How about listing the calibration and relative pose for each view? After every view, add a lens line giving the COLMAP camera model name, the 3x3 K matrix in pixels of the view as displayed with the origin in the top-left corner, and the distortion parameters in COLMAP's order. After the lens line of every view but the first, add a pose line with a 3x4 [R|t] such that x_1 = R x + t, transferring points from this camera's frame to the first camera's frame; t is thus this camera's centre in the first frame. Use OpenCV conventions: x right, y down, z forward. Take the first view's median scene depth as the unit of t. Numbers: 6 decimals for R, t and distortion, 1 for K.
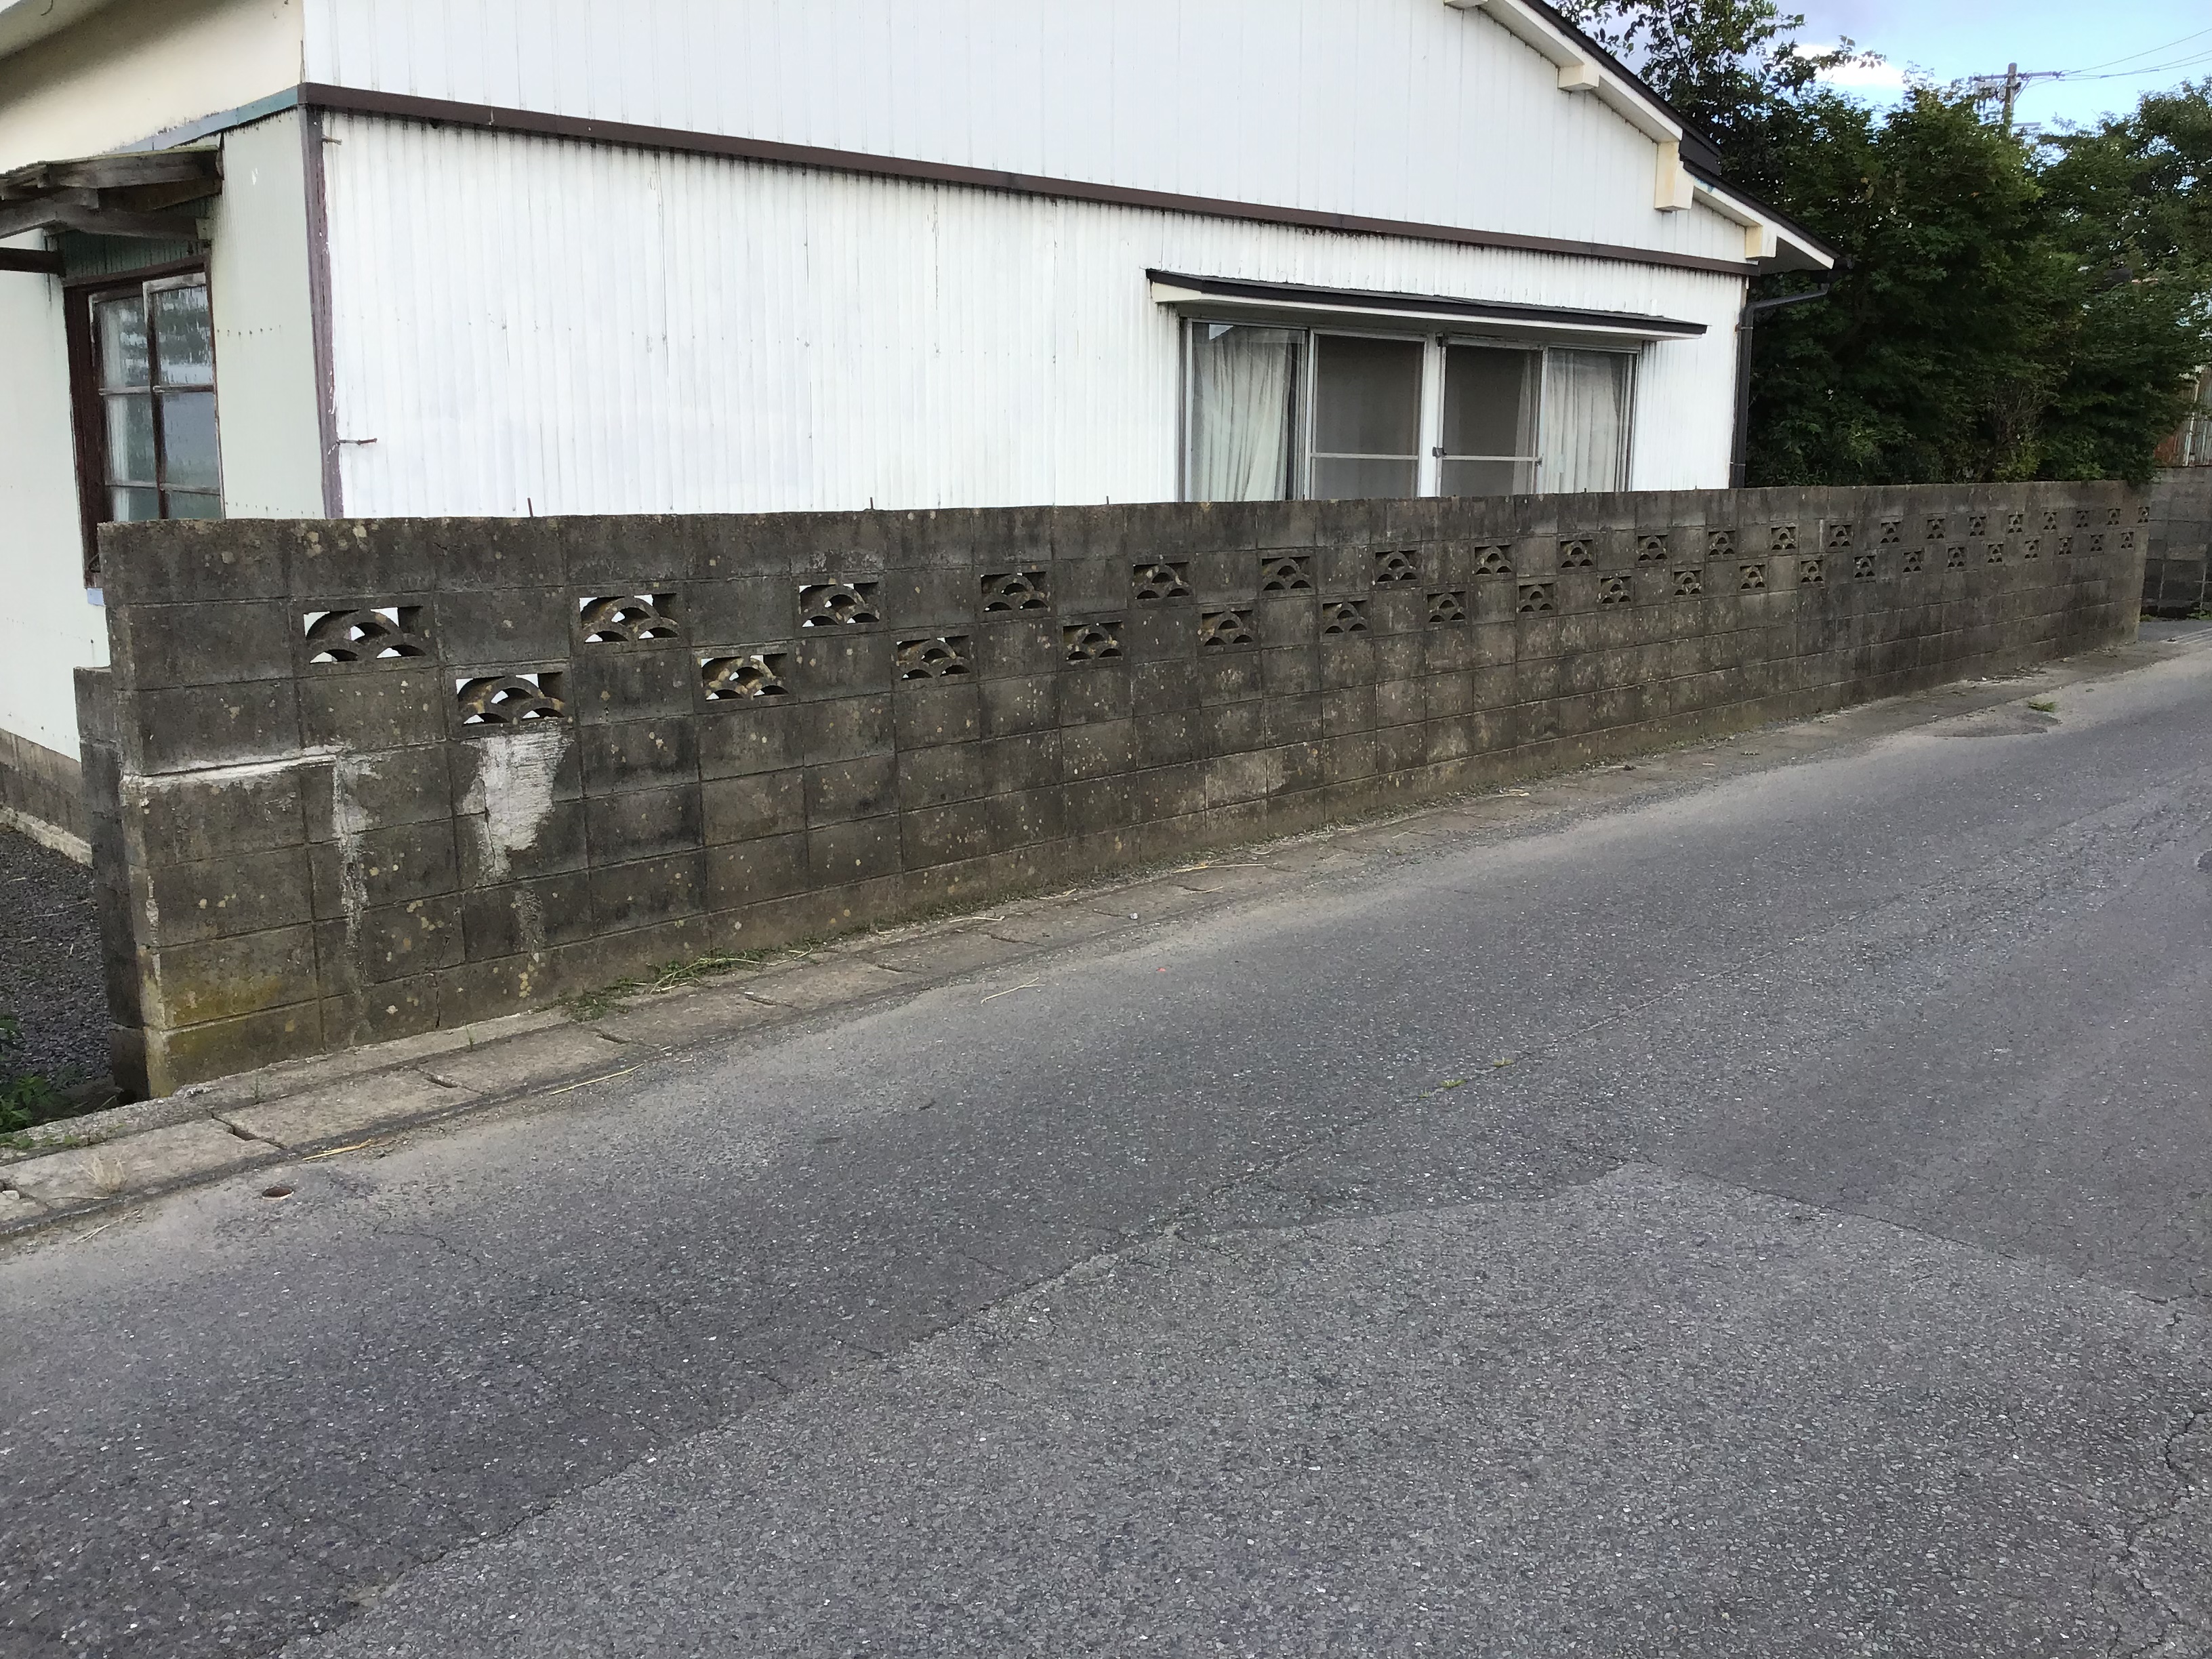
lens RADIAL K [[2012.5, 0, 1106.0], [0, 2012.5, 829.5], [0, 0, 1]] dist [0.129998, -0.278311]
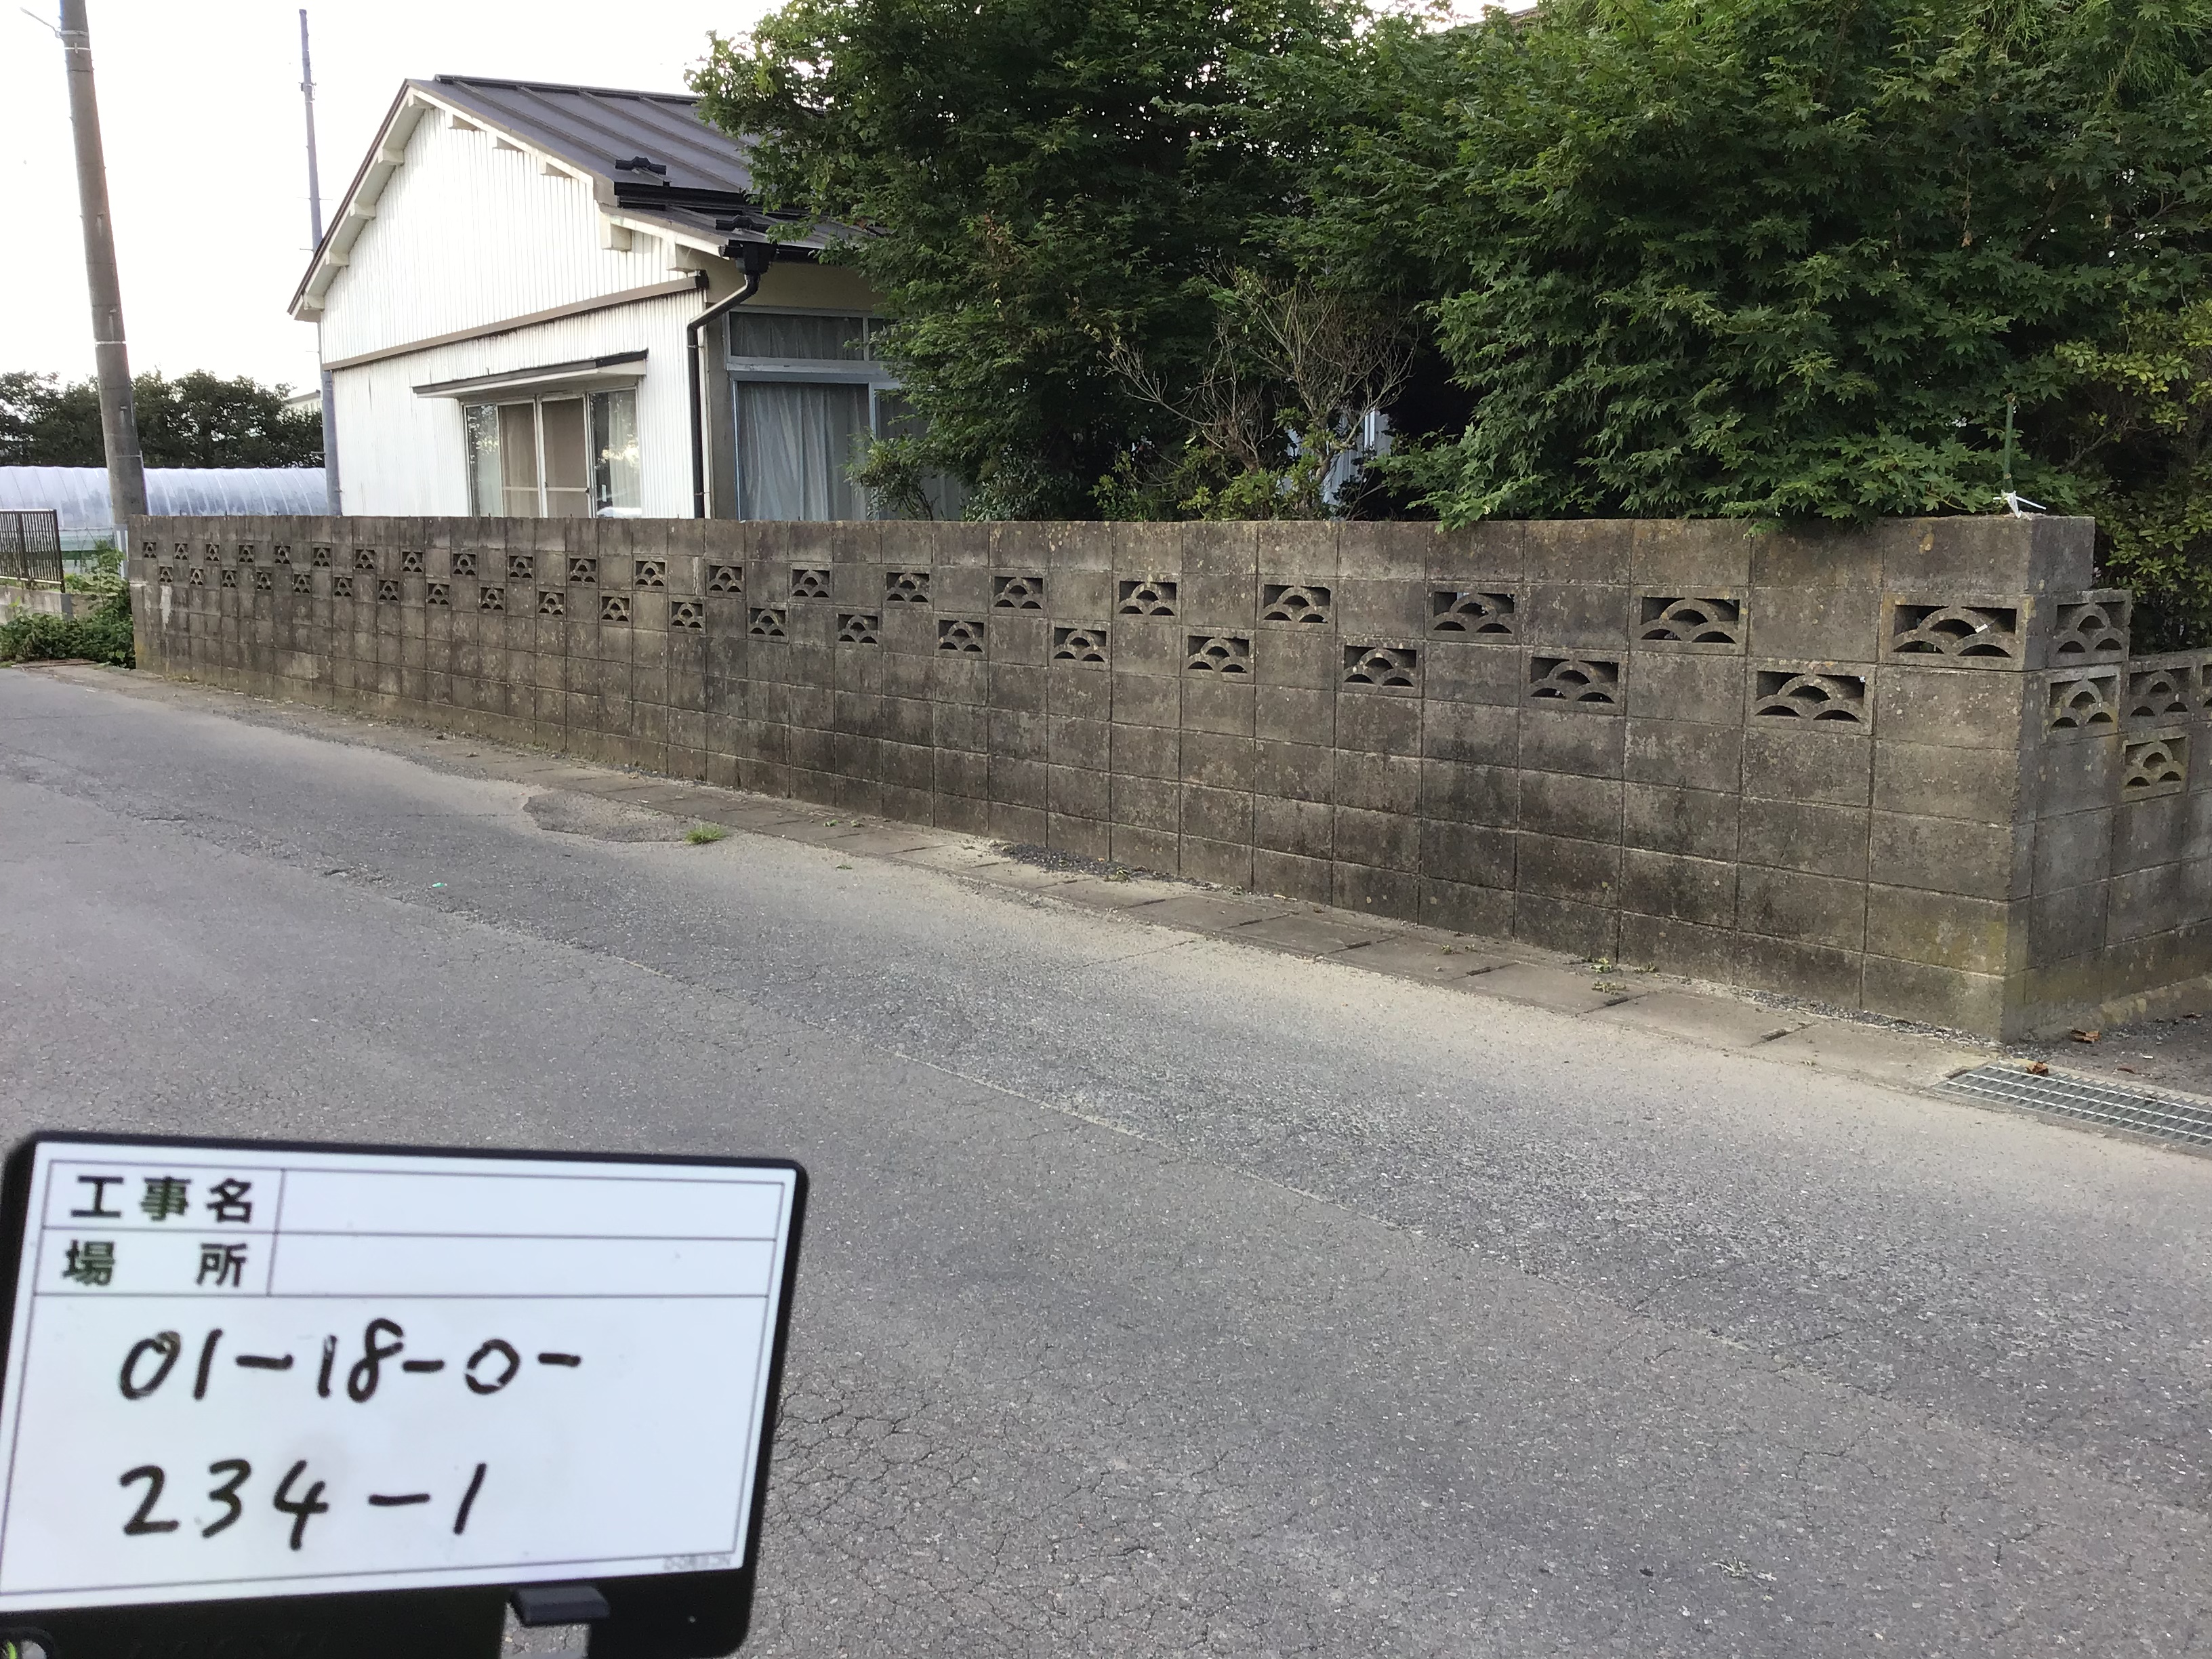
lens RADIAL K [[2012.5, 0, 1106.0], [0, 2012.5, 829.5], [0, 0, 1]] dist [0.129998, -0.278311]
pose [[-0.142746, 0.164913, -0.975924, 1.475969], [-0.162265, 0.968781, 0.187440, -0.285764], [0.976368, 0.185114, -0.111530, 1.603131]]
